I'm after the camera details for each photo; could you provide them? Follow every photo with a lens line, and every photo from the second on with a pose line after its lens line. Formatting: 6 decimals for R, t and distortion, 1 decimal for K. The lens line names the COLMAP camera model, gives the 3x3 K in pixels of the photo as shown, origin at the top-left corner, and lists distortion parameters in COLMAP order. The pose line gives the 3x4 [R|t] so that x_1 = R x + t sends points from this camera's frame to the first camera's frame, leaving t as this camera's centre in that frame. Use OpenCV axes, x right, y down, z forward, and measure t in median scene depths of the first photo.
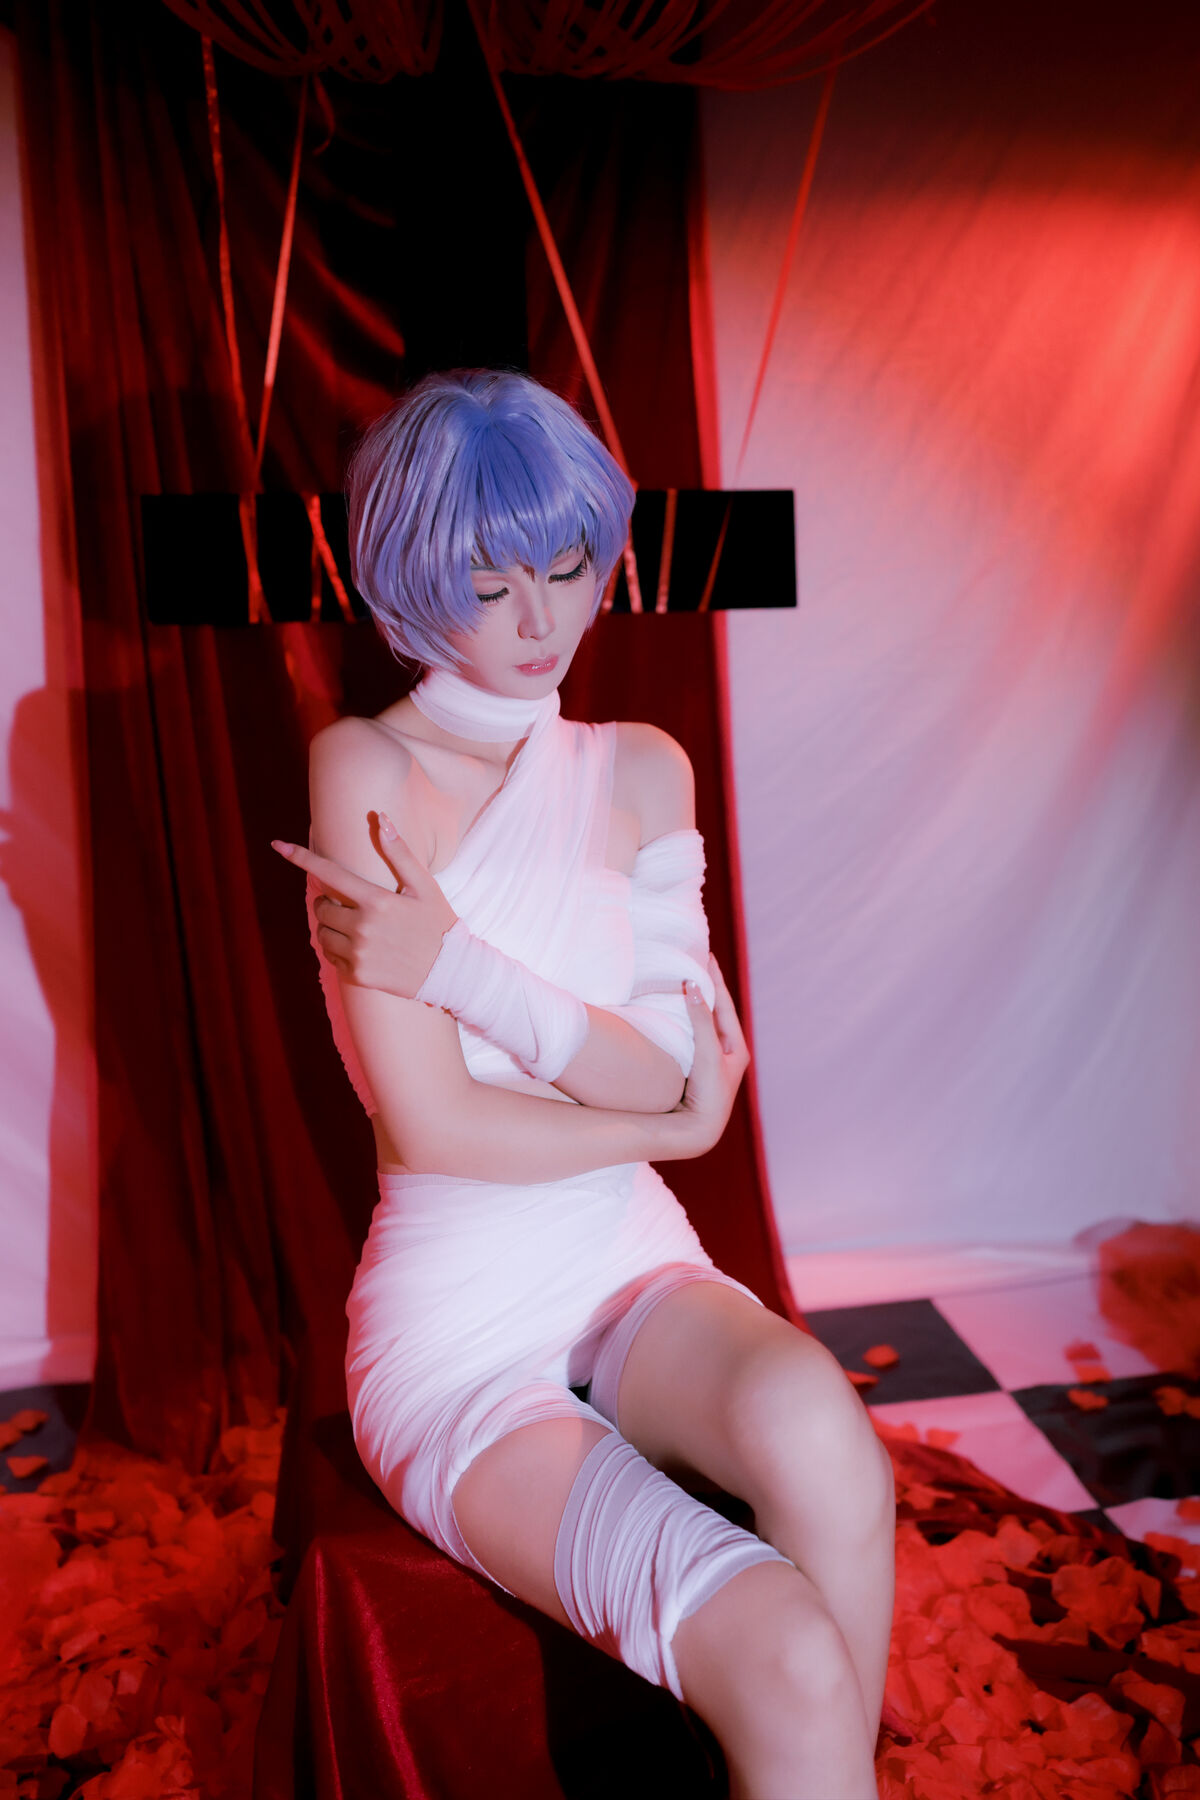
lens RADIAL K [[1747.0, 0, 600.0], [0, 1747.0, 900.0], [0, 0, 1]] dist [0.007583, -0.007551]
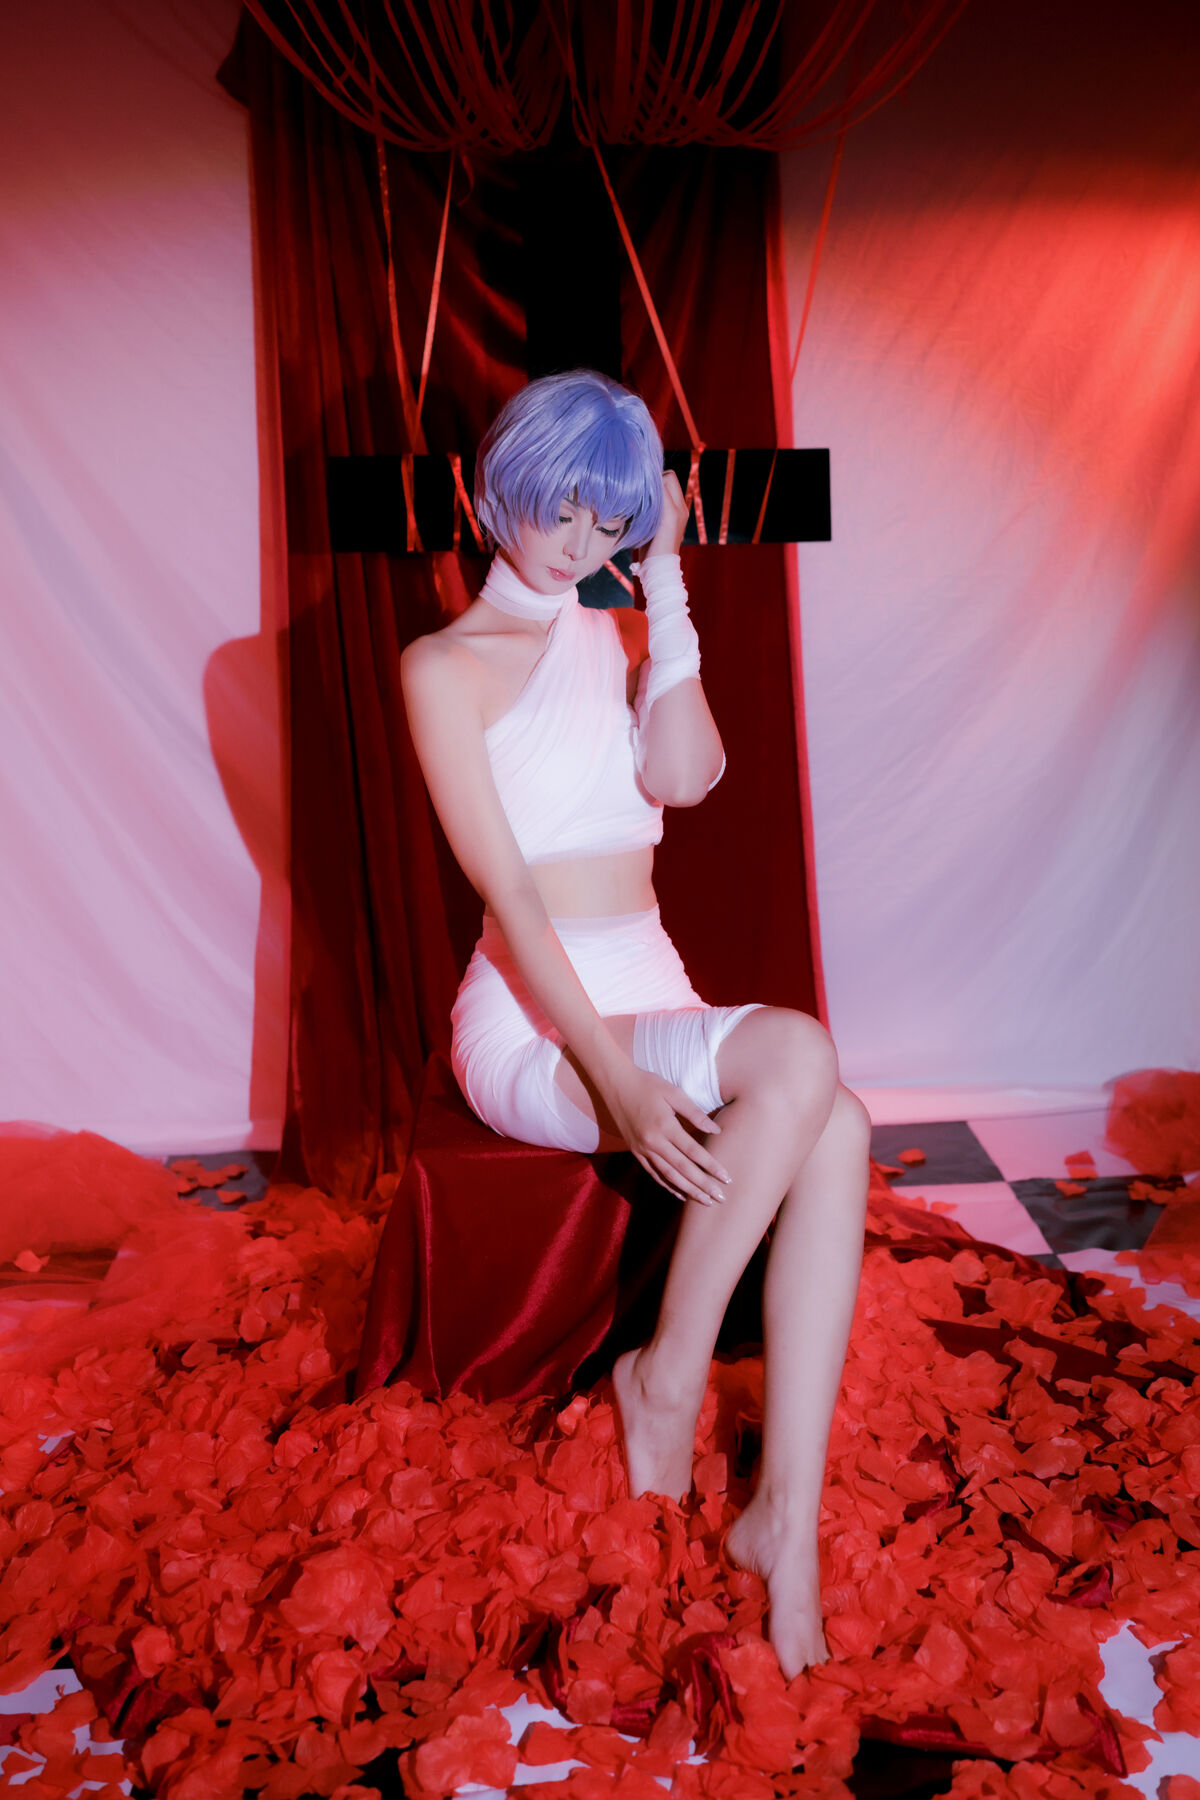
lens RADIAL K [[1843.2, 0, 613.6], [0, 1843.2, 845.7], [0, 0, 1]] dist [-0.002770, 0.012475]
pose [[0.992082, 0.019326, -0.124095, 0.125212], [-0.021193, 0.999681, -0.013747, 0.075791], [0.123790, 0.016268, 0.992175, -0.345097]]
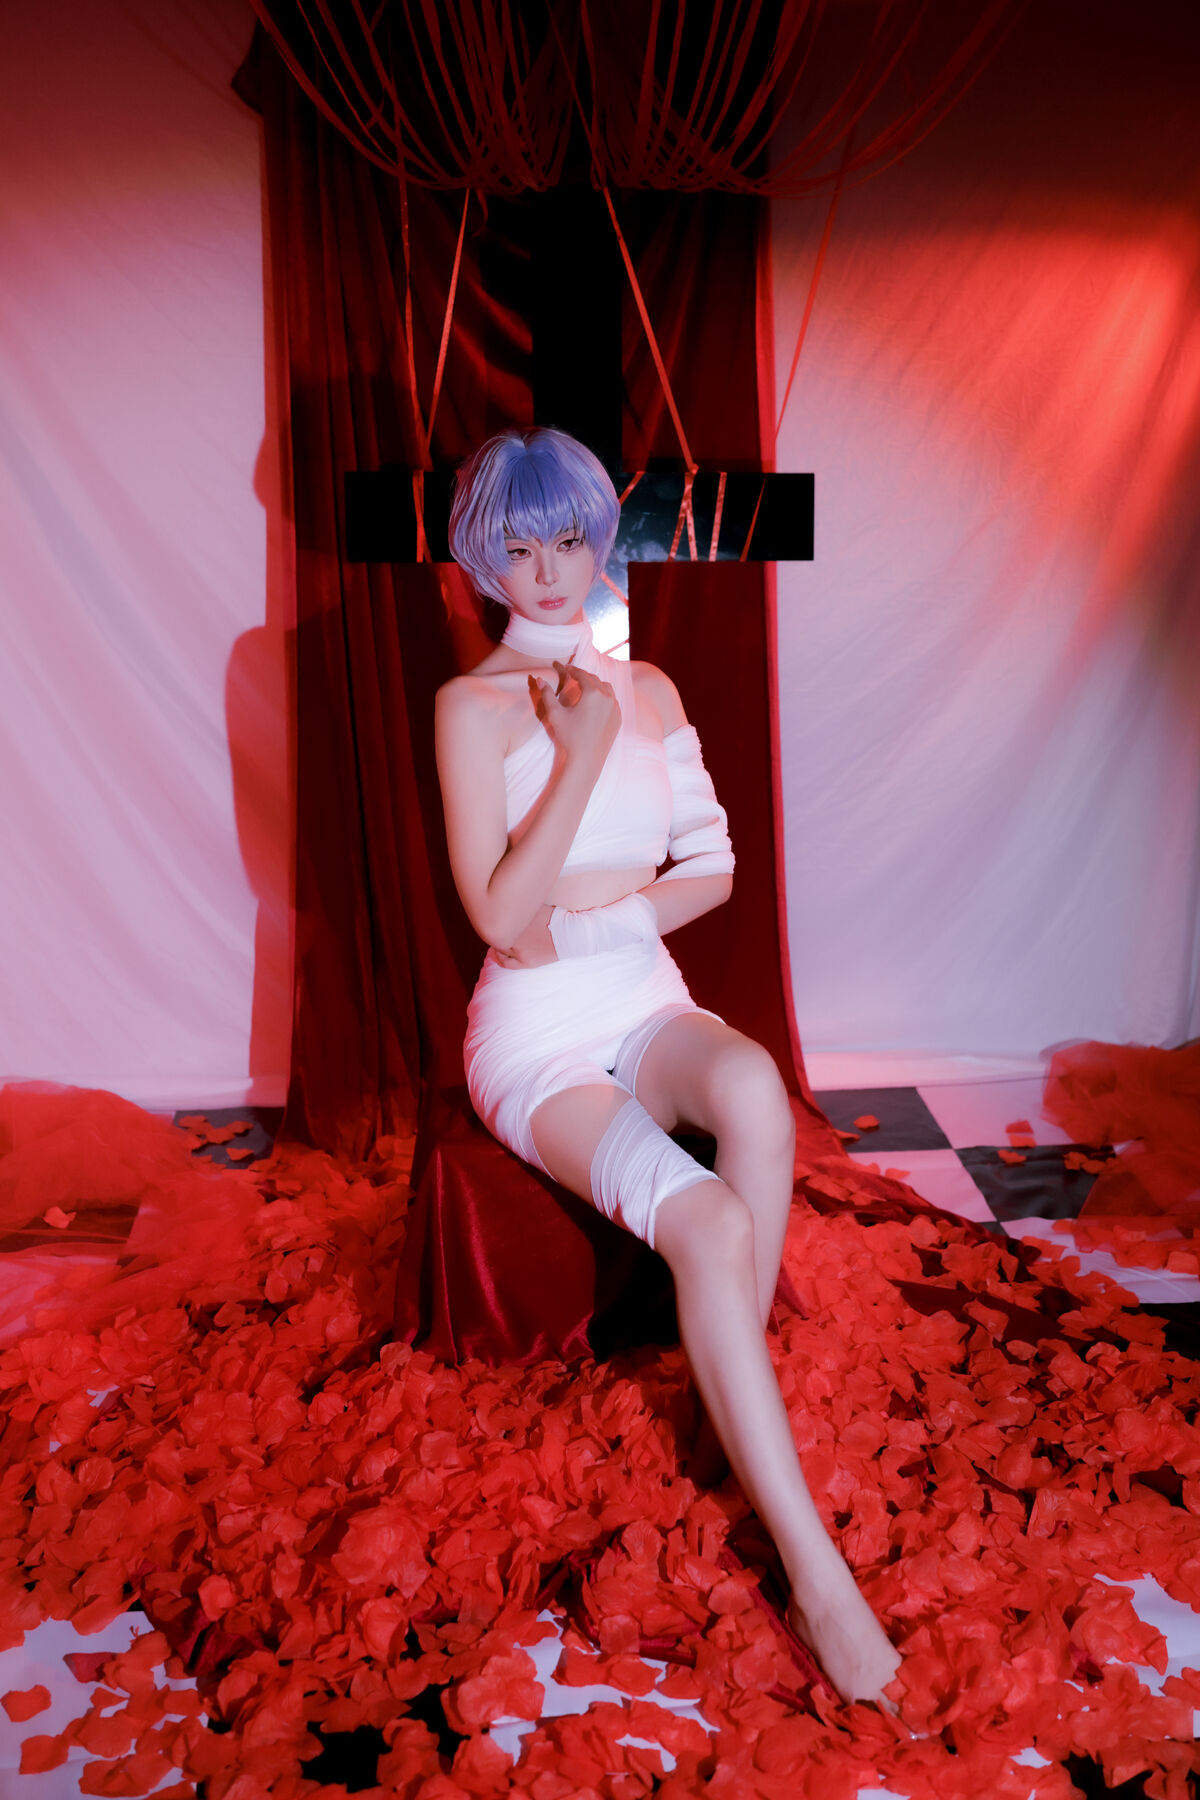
lens RADIAL K [[1810.1, 0, 614.4], [0, 1810.1, 865.3], [0, 0, 1]] dist [0.007429, 0.000966]
pose [[0.995660, 0.045852, -0.080988, 0.082754], [-0.041556, 0.997678, 0.053955, 0.000117], [0.083274, -0.050356, 0.995254, -0.426286]]
